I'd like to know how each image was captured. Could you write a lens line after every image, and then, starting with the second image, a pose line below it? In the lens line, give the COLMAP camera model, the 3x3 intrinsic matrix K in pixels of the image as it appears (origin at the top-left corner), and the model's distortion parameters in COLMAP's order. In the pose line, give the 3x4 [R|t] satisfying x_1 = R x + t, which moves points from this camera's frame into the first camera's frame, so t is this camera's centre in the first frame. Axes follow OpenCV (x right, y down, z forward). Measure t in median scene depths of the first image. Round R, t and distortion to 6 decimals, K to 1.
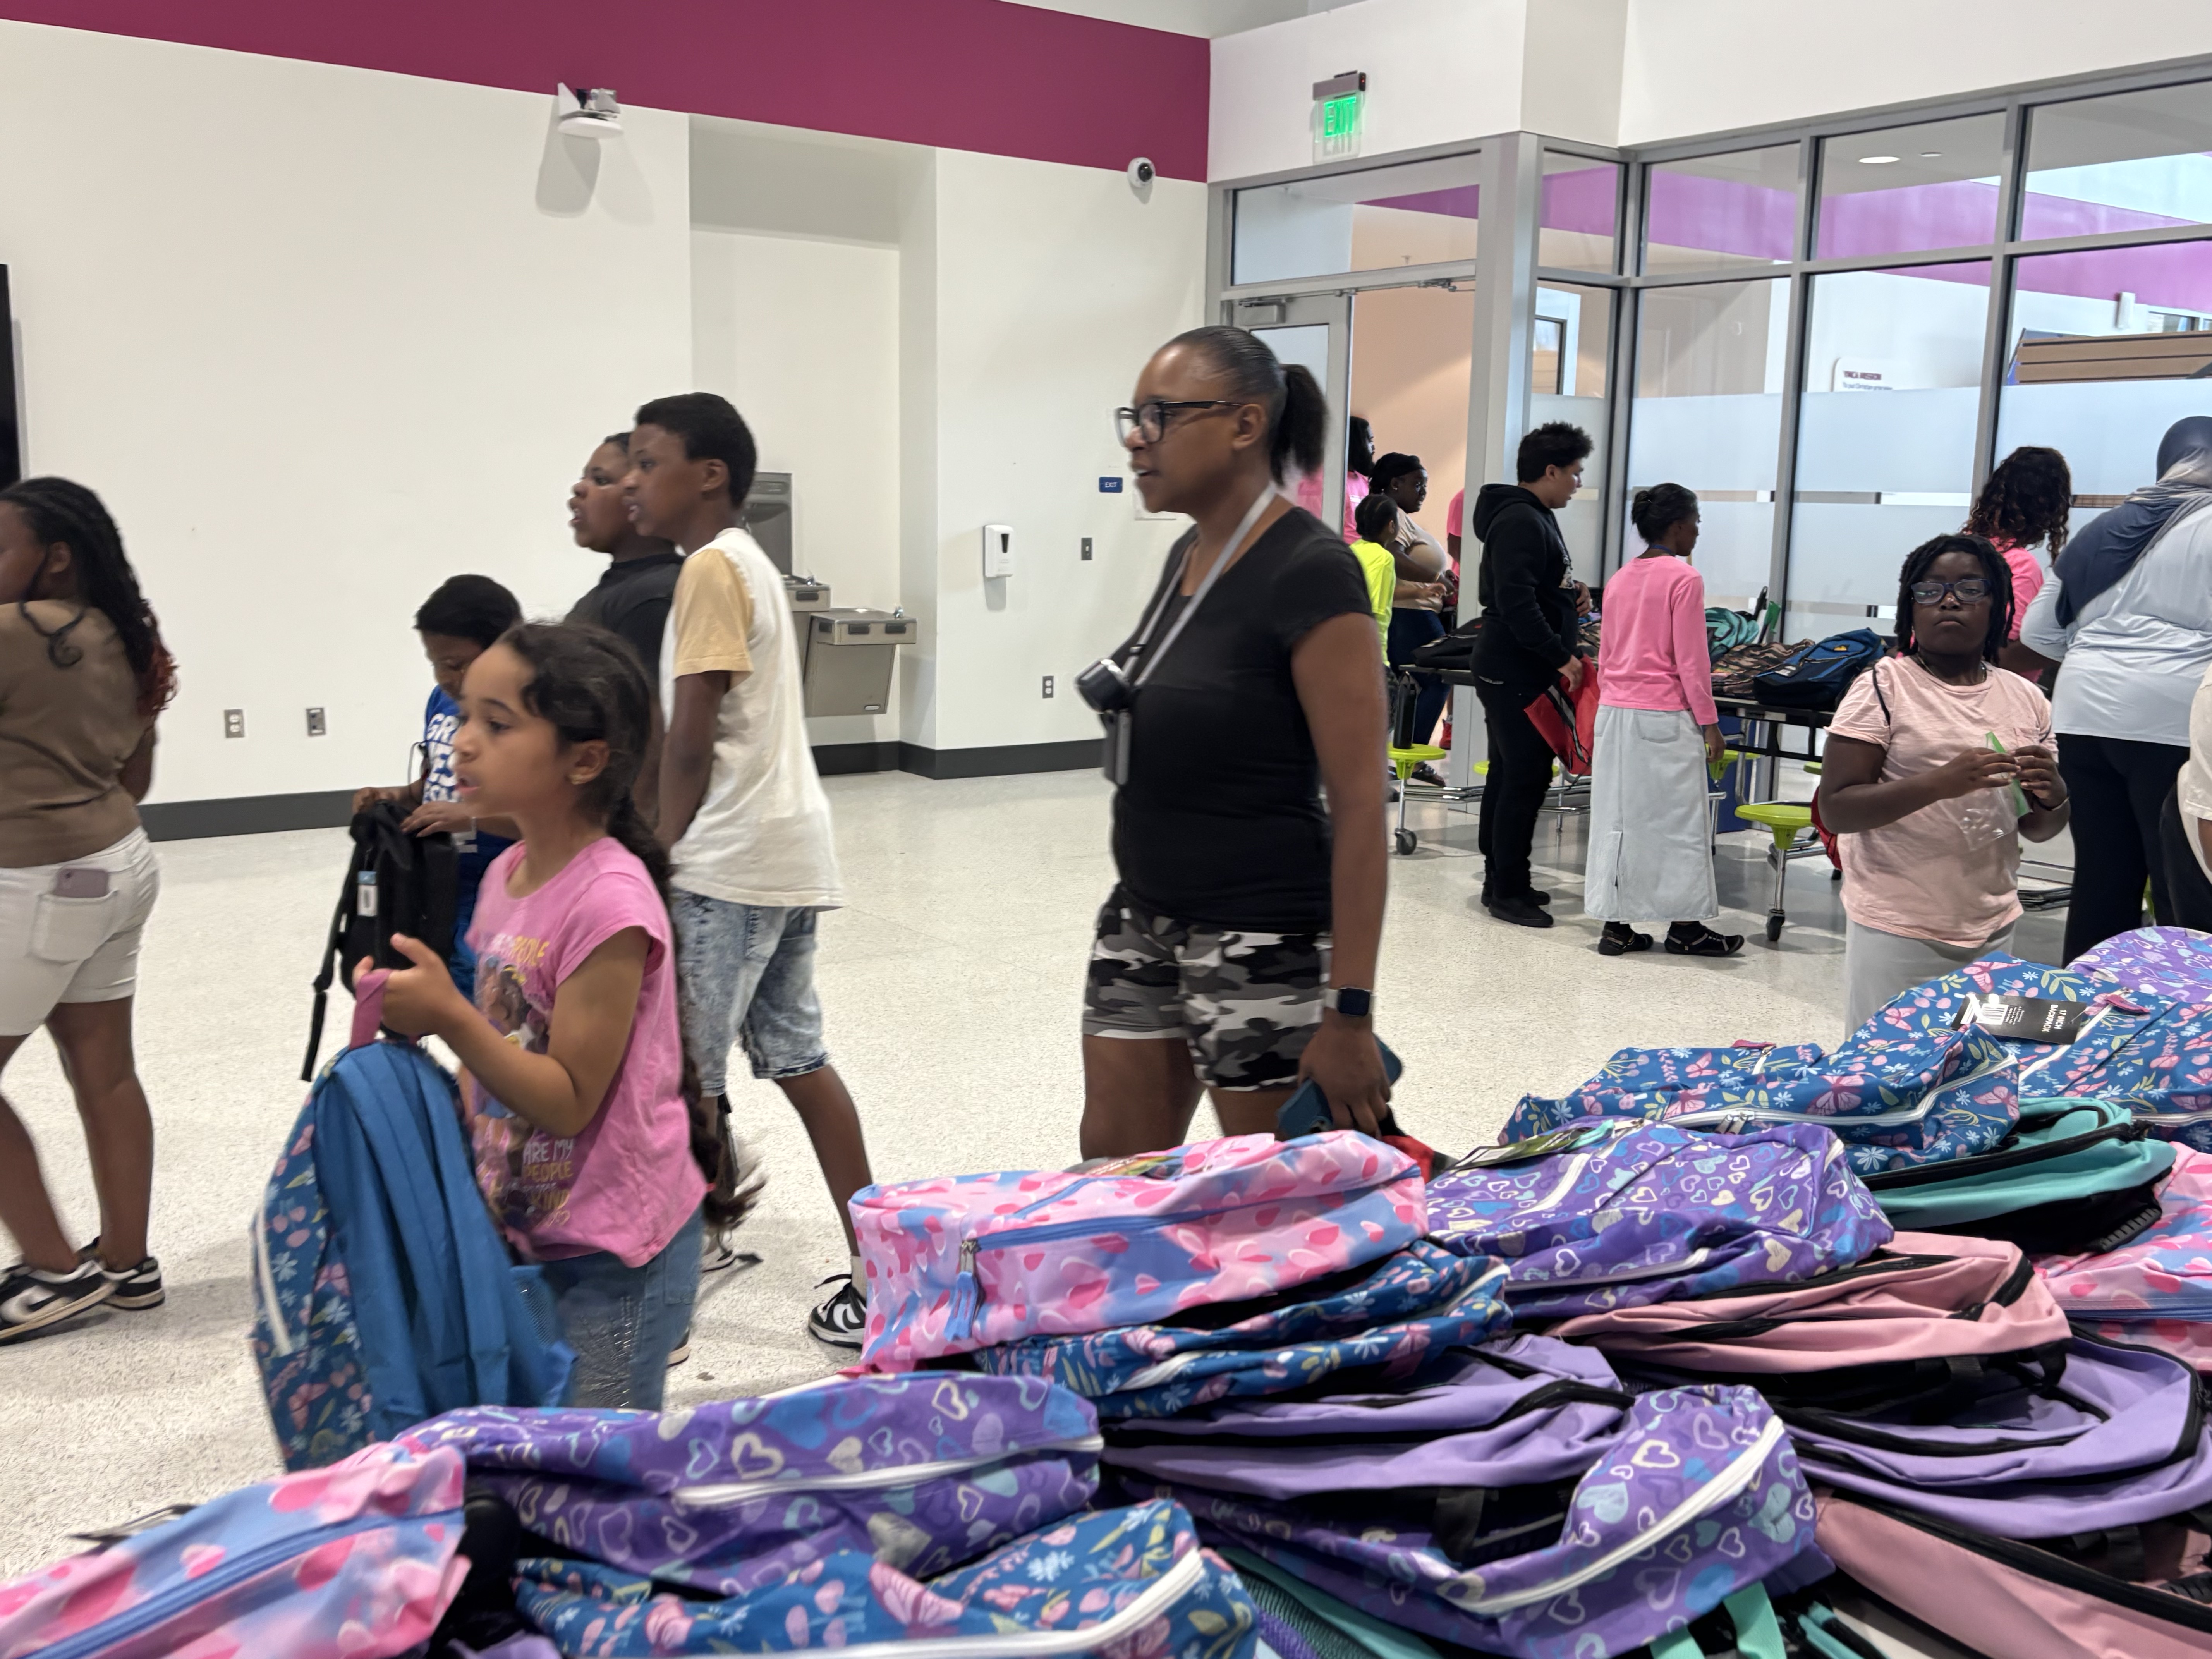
lens RADIAL K [[2085.4, 0, 1122.3], [0, 2085.4, 817.9], [0, 0, 1]] dist [0.044784, 0.000000]
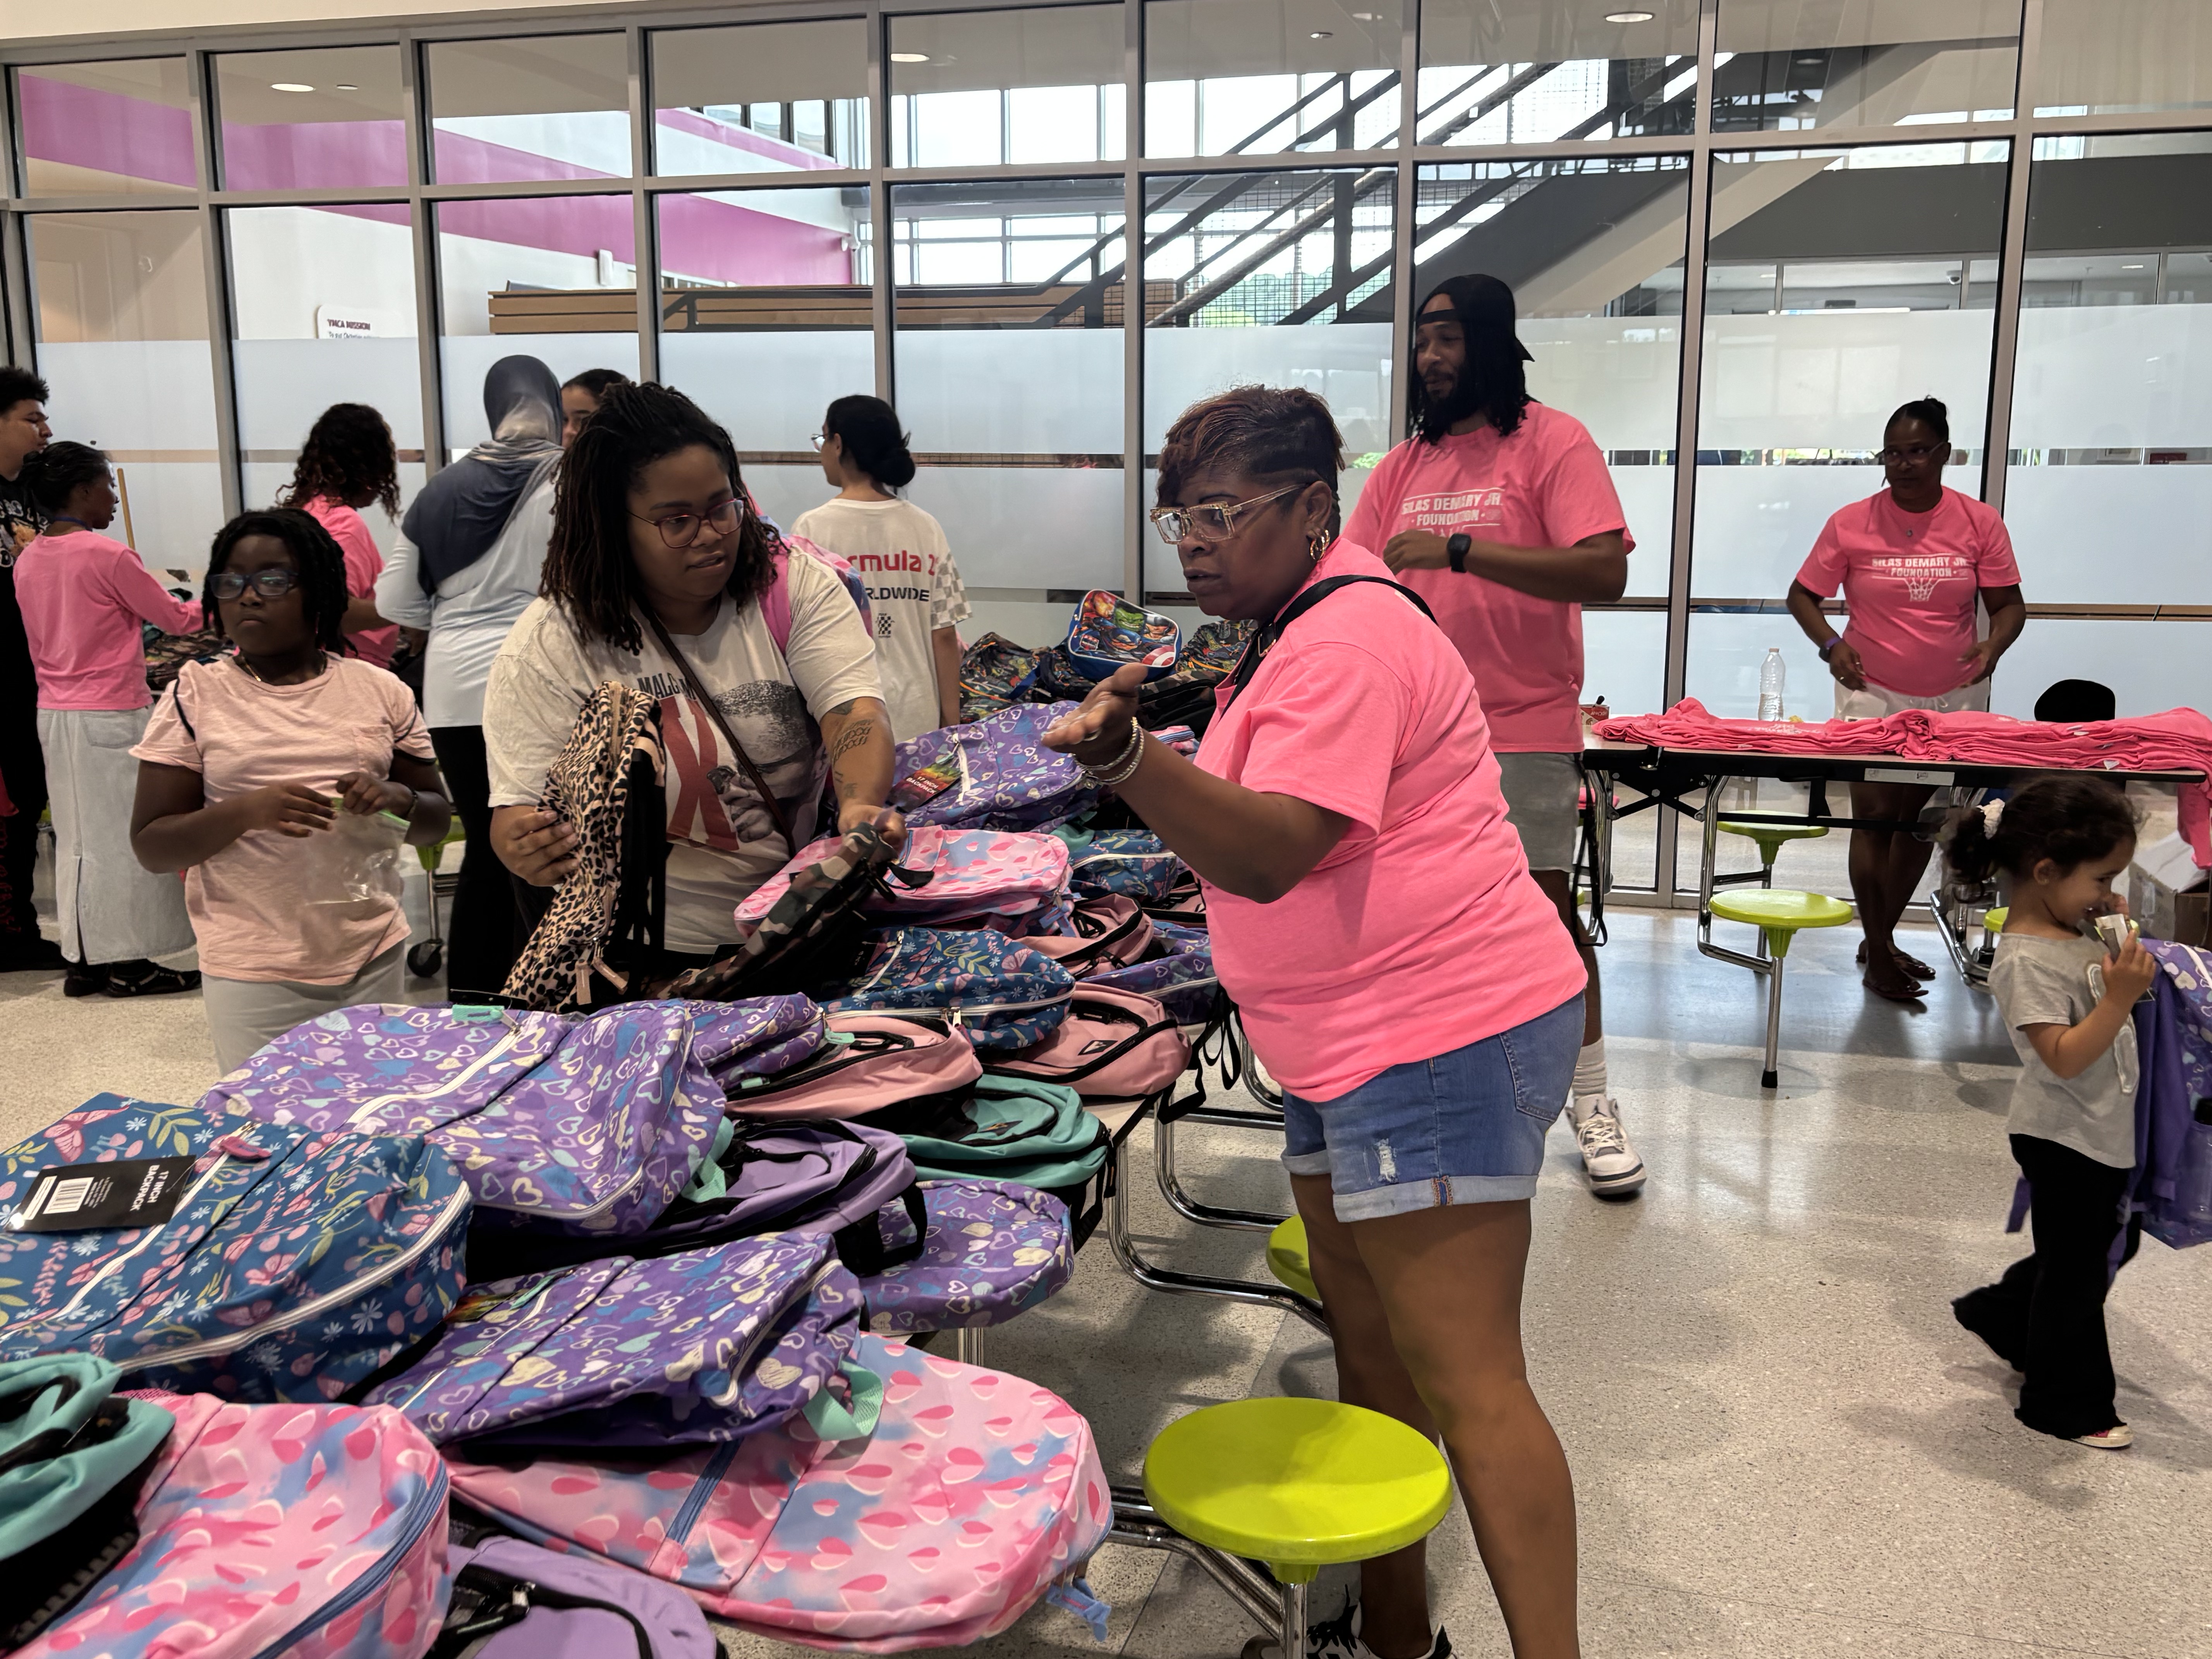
lens RADIAL K [[2085.4, 0, 1122.2], [0, 2085.4, 819.5], [0, 0, 1]] dist [0.044784, 0.000000]
pose [[0.800985, -0.126587, 0.585148, 0.297821], [0.113502, 0.991773, 0.059186, -0.036830], [-0.587827, 0.019008, 0.808763, 0.201074]]
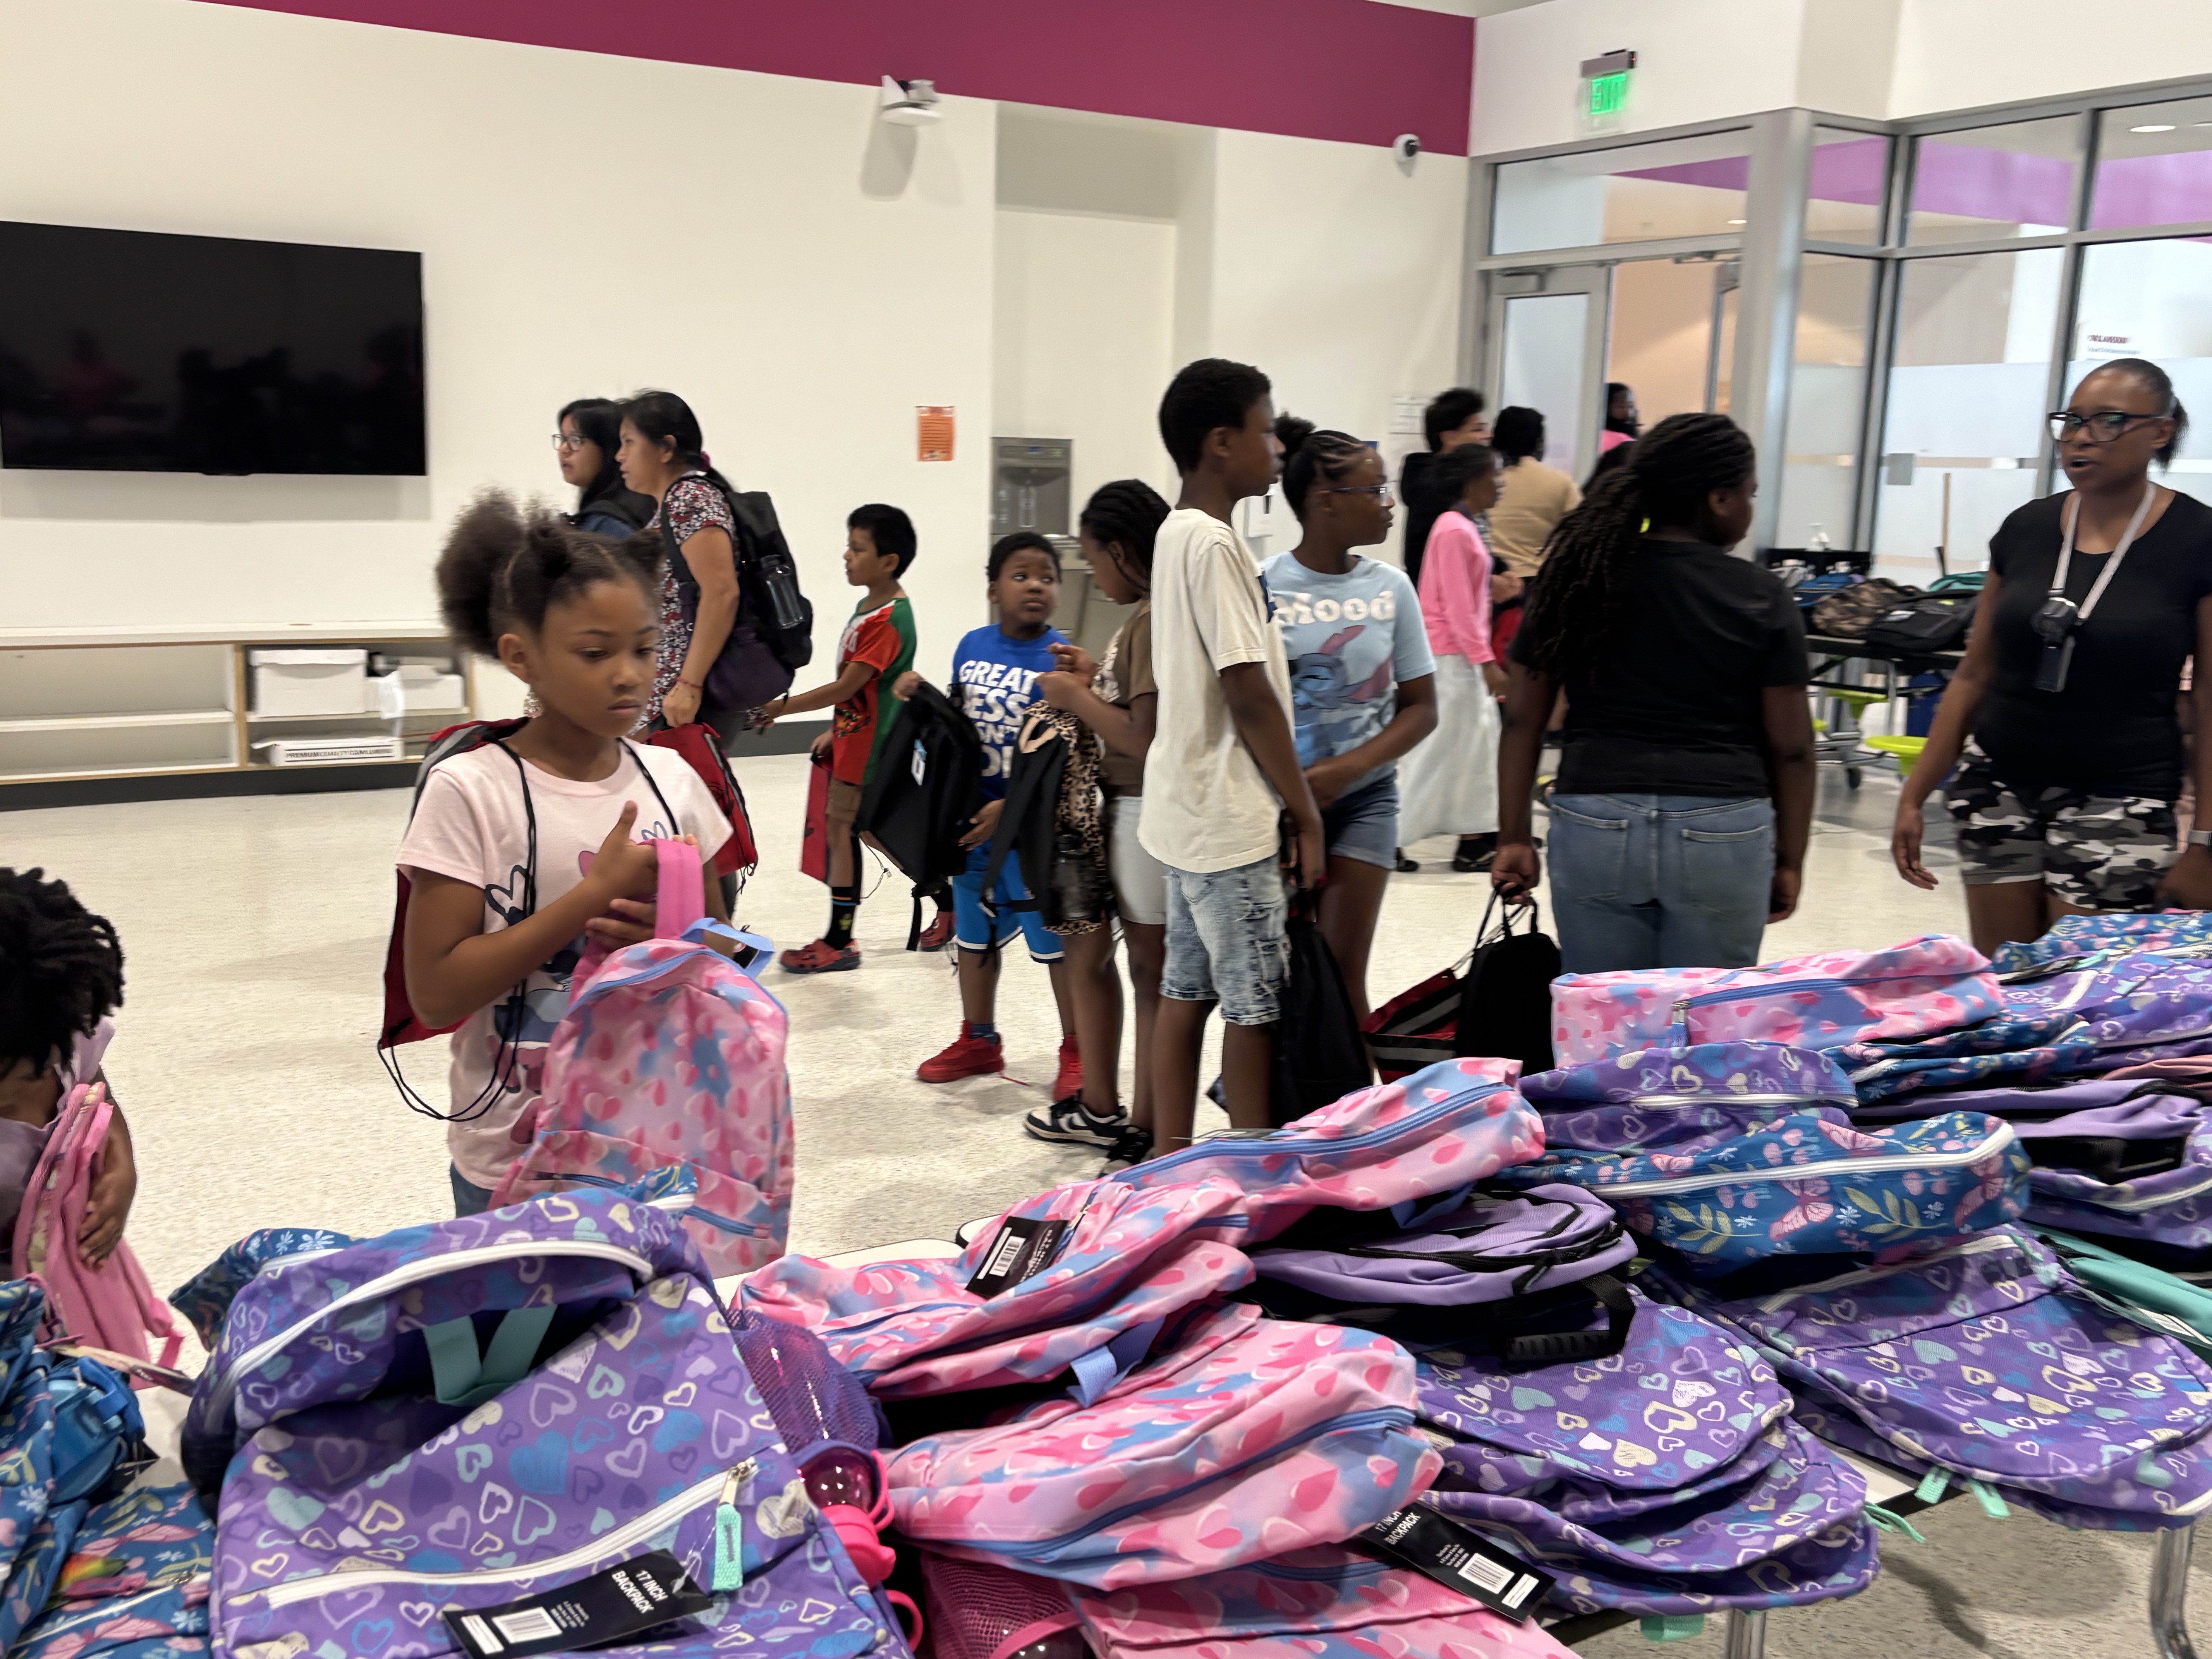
lens RADIAL K [[2085.4, 0, 1099.7], [0, 2085.4, 853.2], [0, 0, 1]] dist [0.044784, 0.000000]
pose [[0.996438, 0.020121, -0.081896, -0.240801], [-0.017208, 0.999199, 0.036118, 0.037390], [0.082557, -0.034580, 0.995986, -0.314392]]
